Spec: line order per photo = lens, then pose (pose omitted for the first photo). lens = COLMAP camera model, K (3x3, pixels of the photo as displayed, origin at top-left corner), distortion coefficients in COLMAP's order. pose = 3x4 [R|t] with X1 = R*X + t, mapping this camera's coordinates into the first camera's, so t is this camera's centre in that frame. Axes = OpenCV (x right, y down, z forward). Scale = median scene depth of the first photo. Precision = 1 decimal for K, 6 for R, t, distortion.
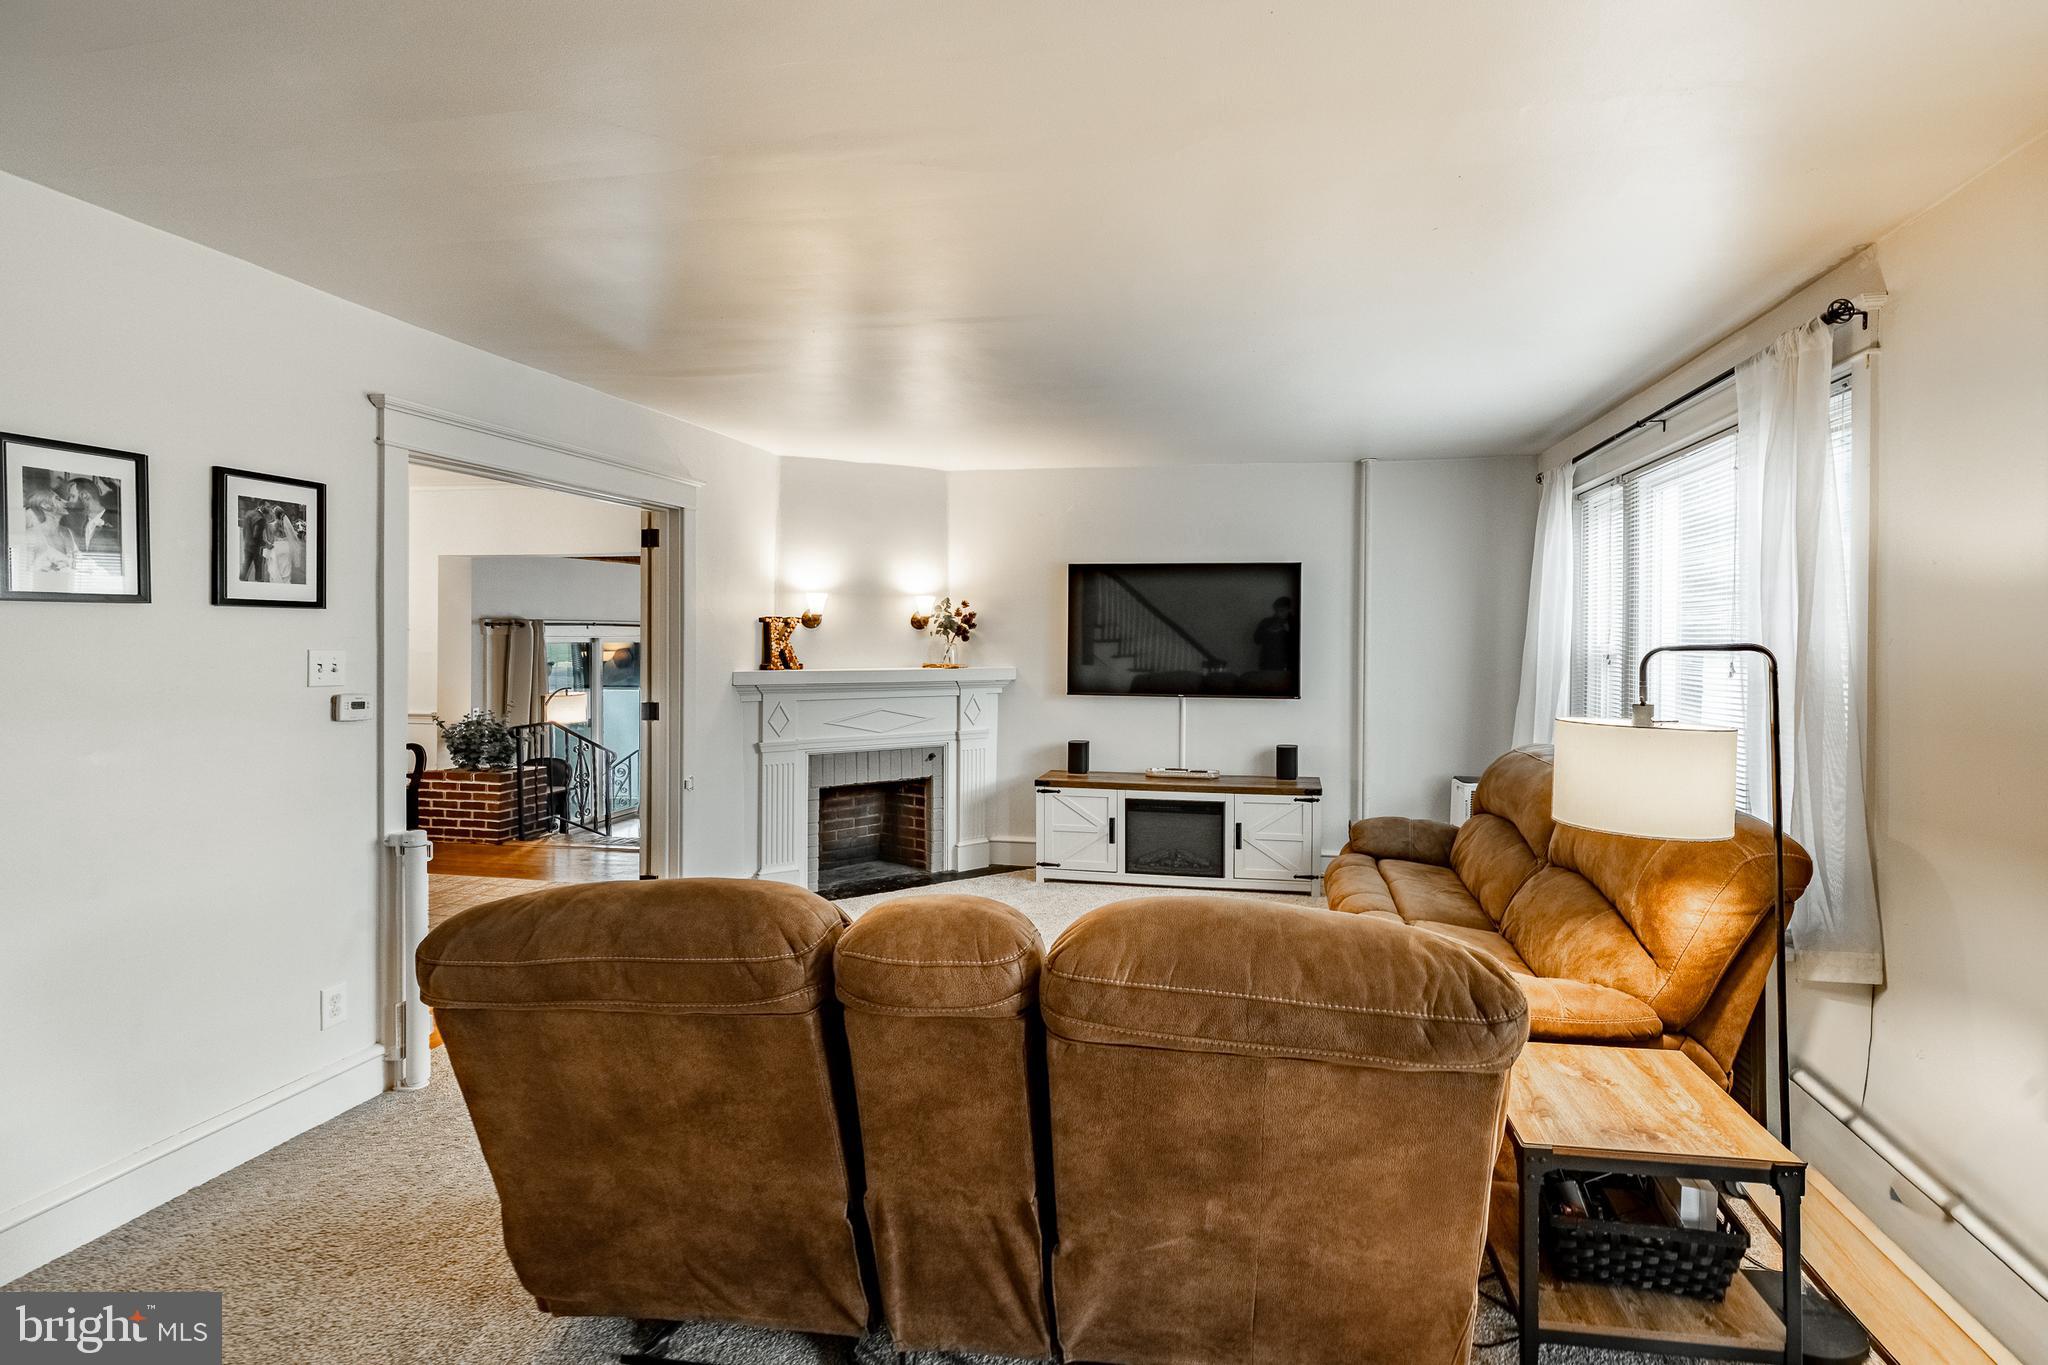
lens RADIAL K [[944.7, 0, 1096.5], [0, 944.7, 645.9], [0, 0, 1]] dist [-0.000698, 0.000183]
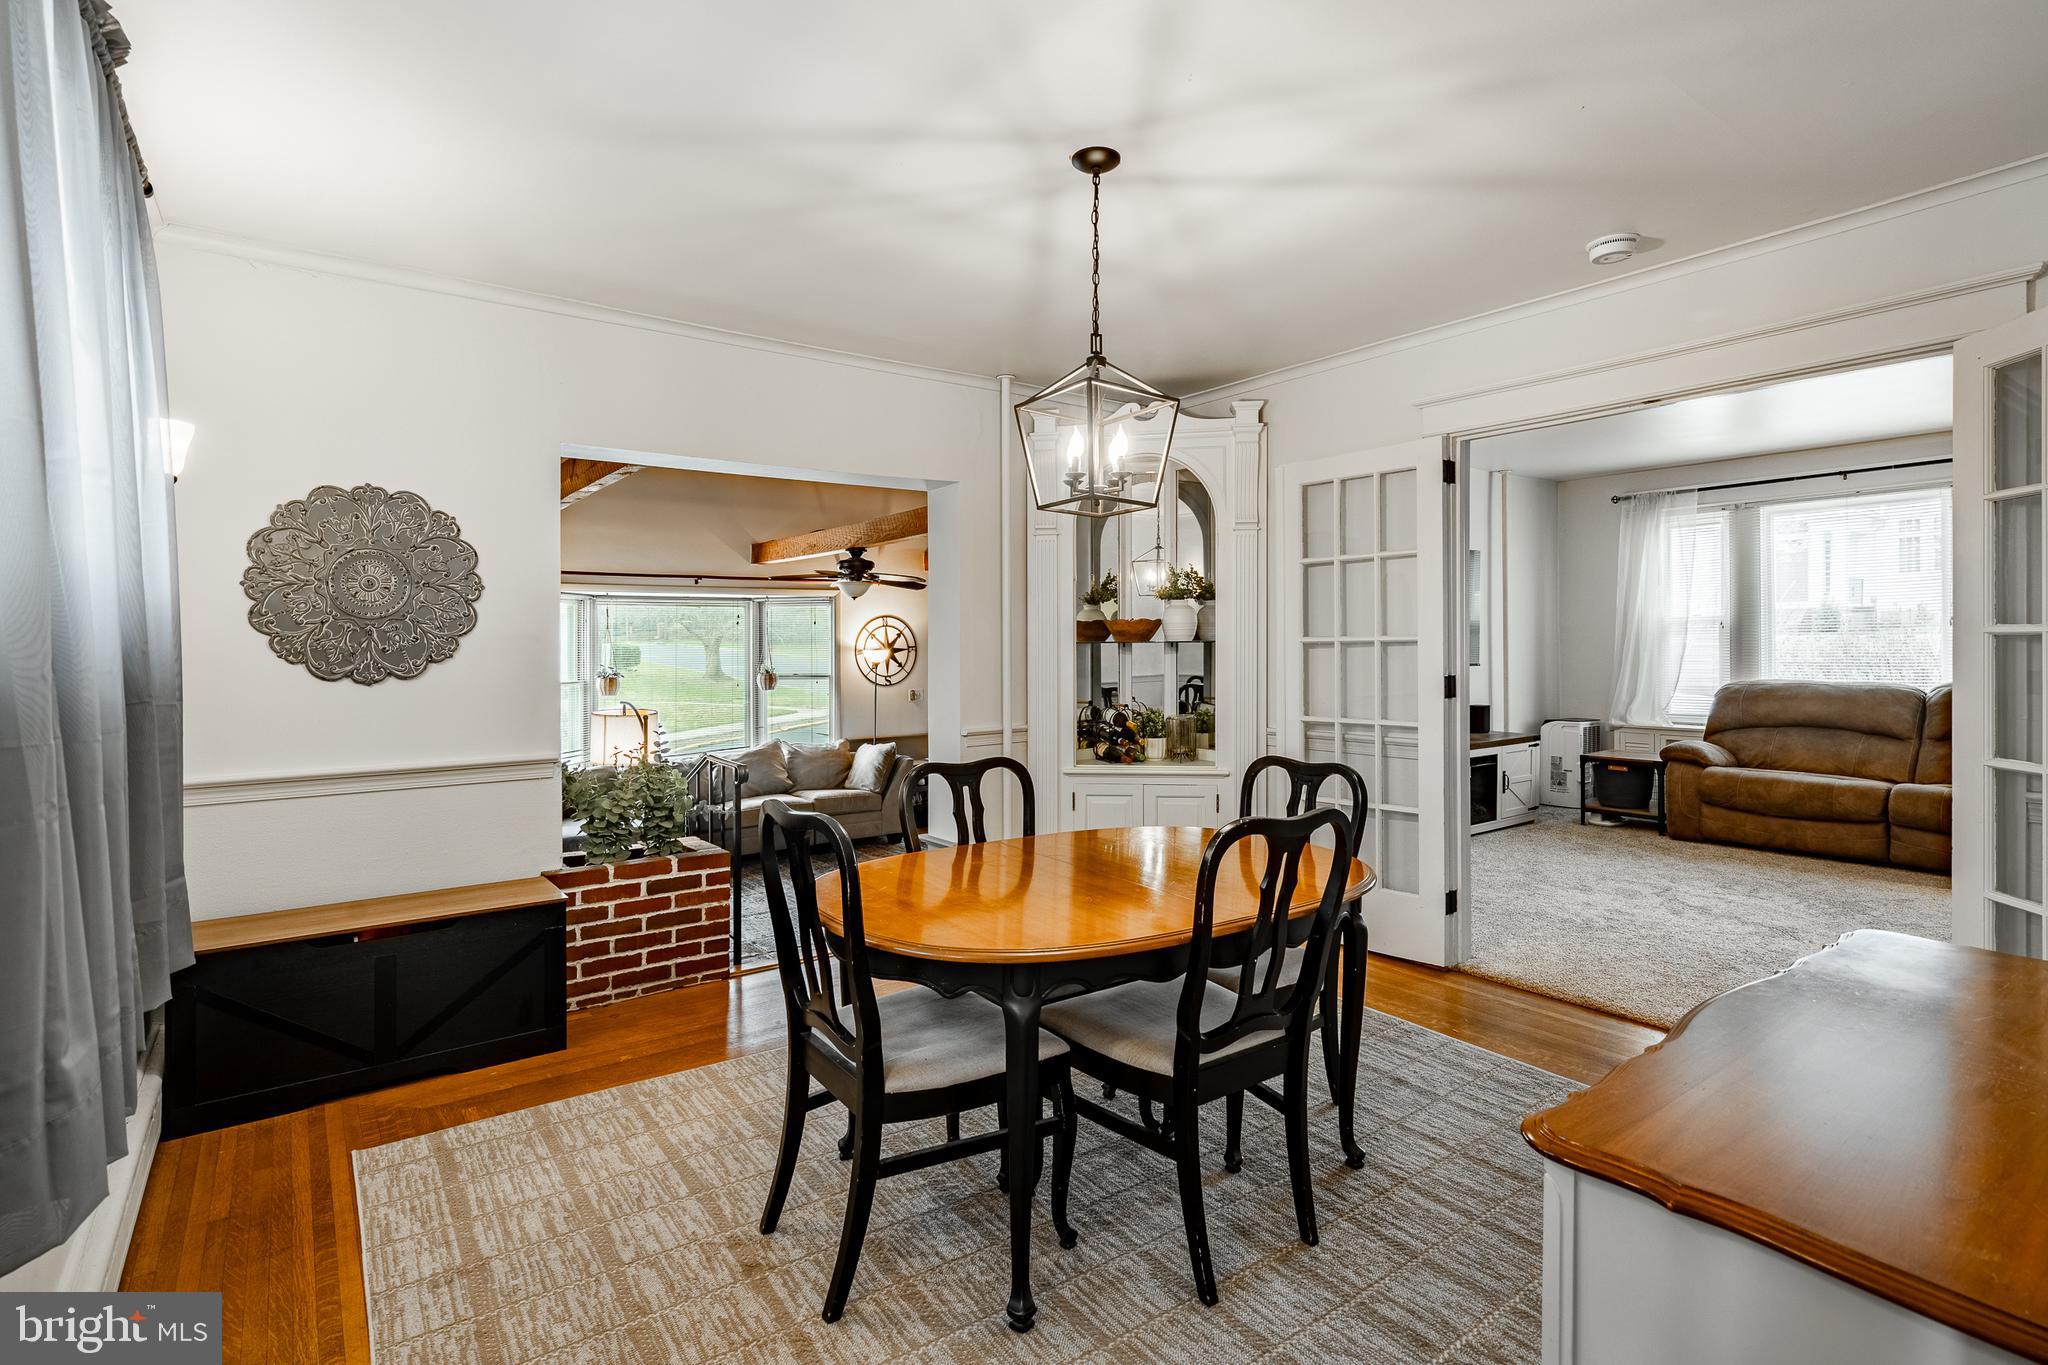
lens RADIAL K [[991.2, 0, 1007.0], [0, 991.2, 658.4], [0, 0, 1]] dist [0.001921, 0.000481]
pose [[0.698535, -0.021010, 0.715267, -1.029525], [0.022028, 0.999727, 0.007853, 0.022945], [-0.715236, 0.010270, 0.698807, 0.519559]]
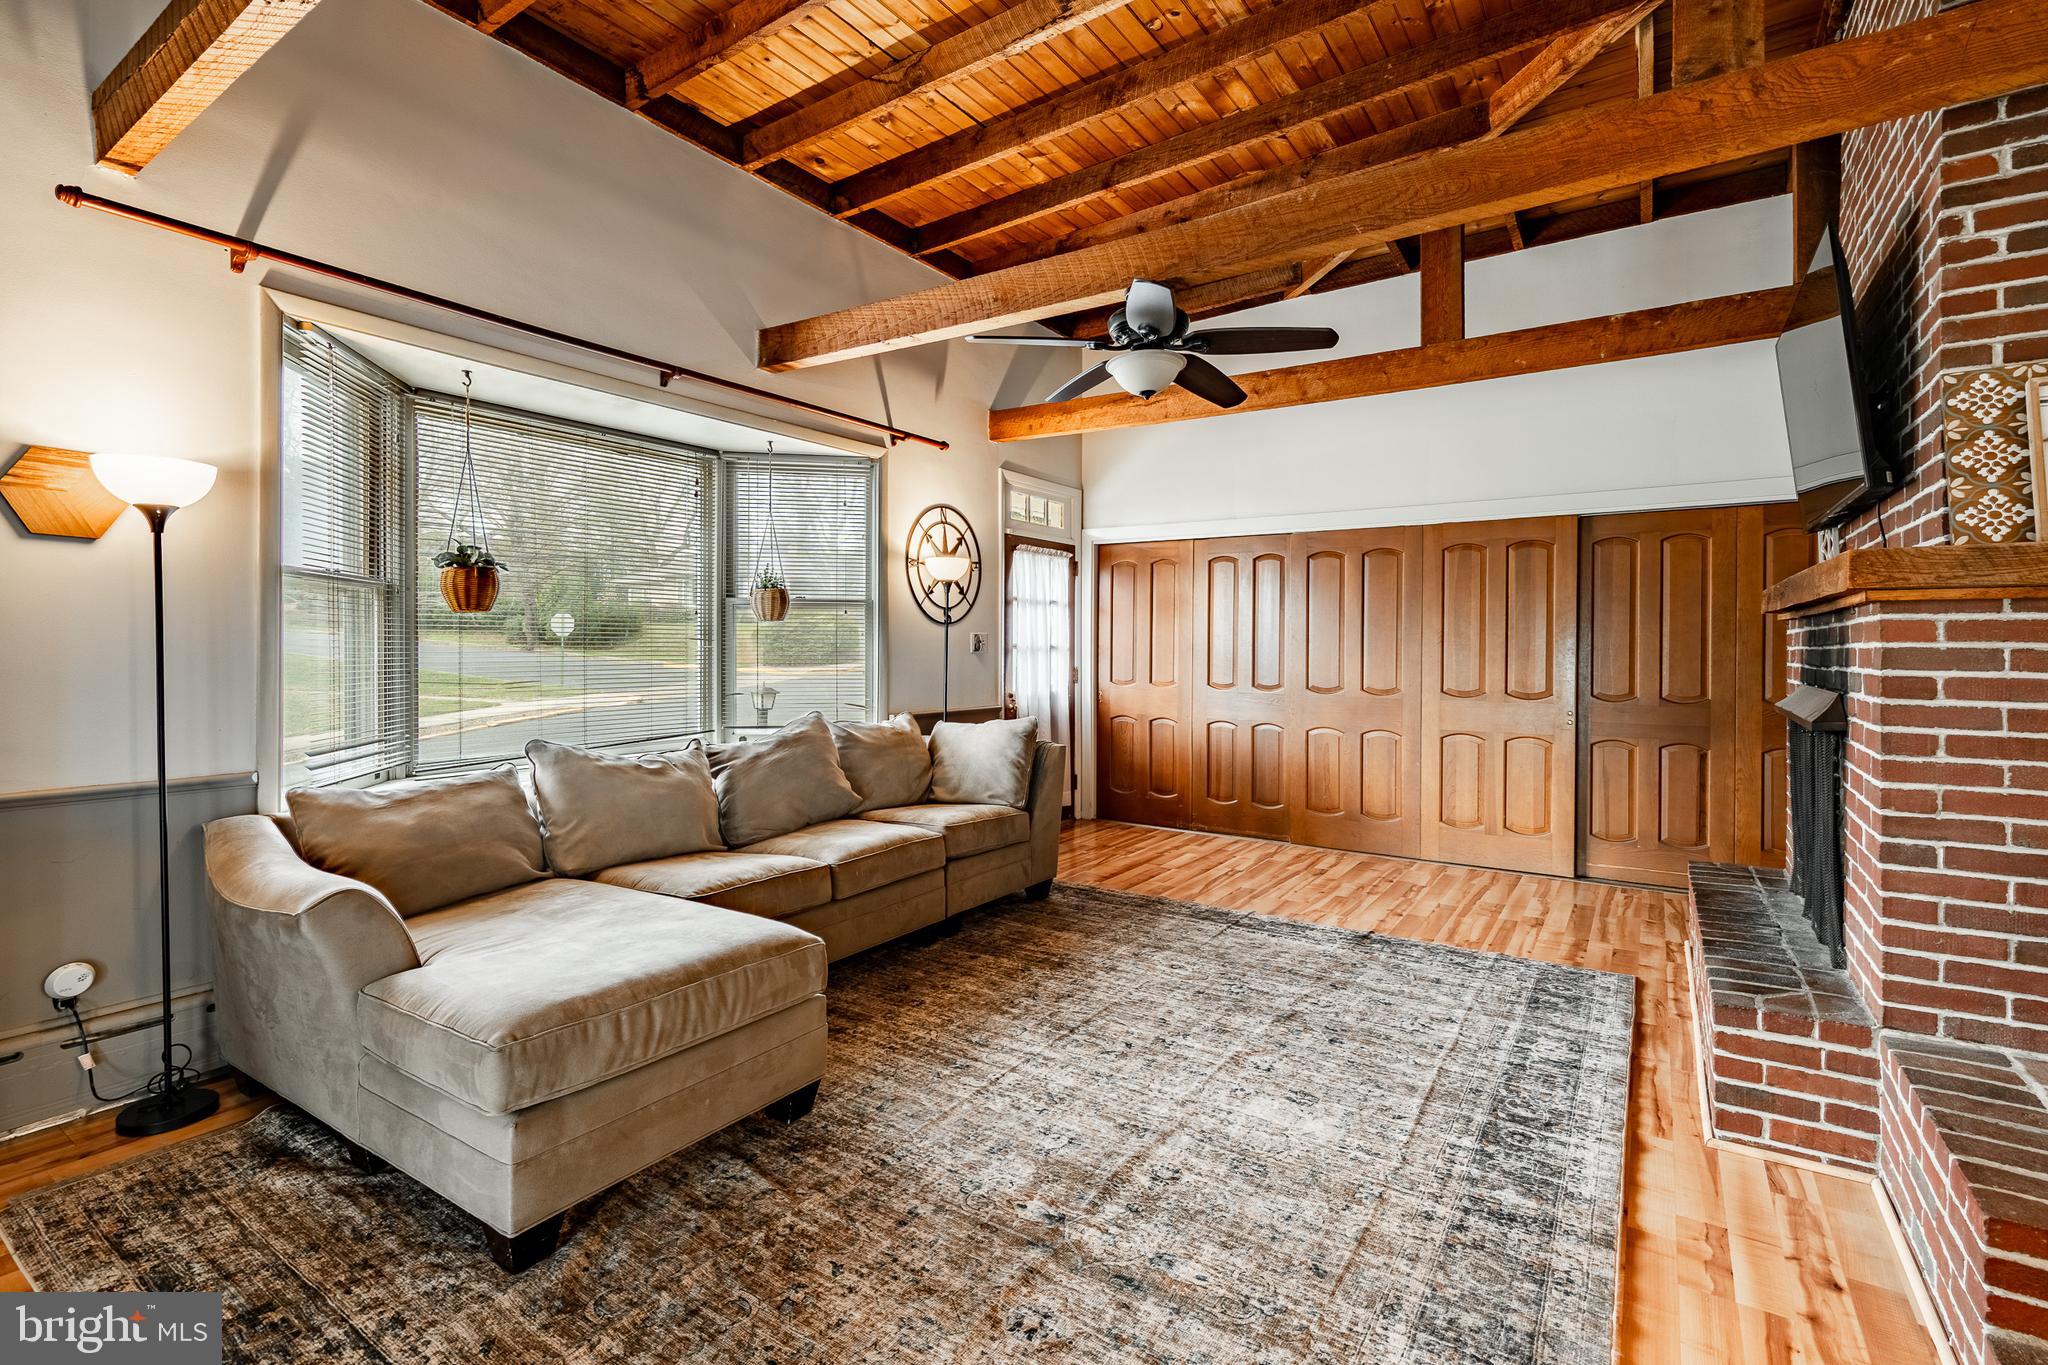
lens RADIAL K [[929.2, 0, 1026.5], [0, 929.2, 649.2], [0, 0, 1]] dist [-0.008456, 0.005163]
pose [[0.405629, -0.005236, 0.914023, -0.797496], [0.005633, 0.999979, 0.003229, 0.097514], [-0.914021, 0.003839, 0.405650, 1.353430]]
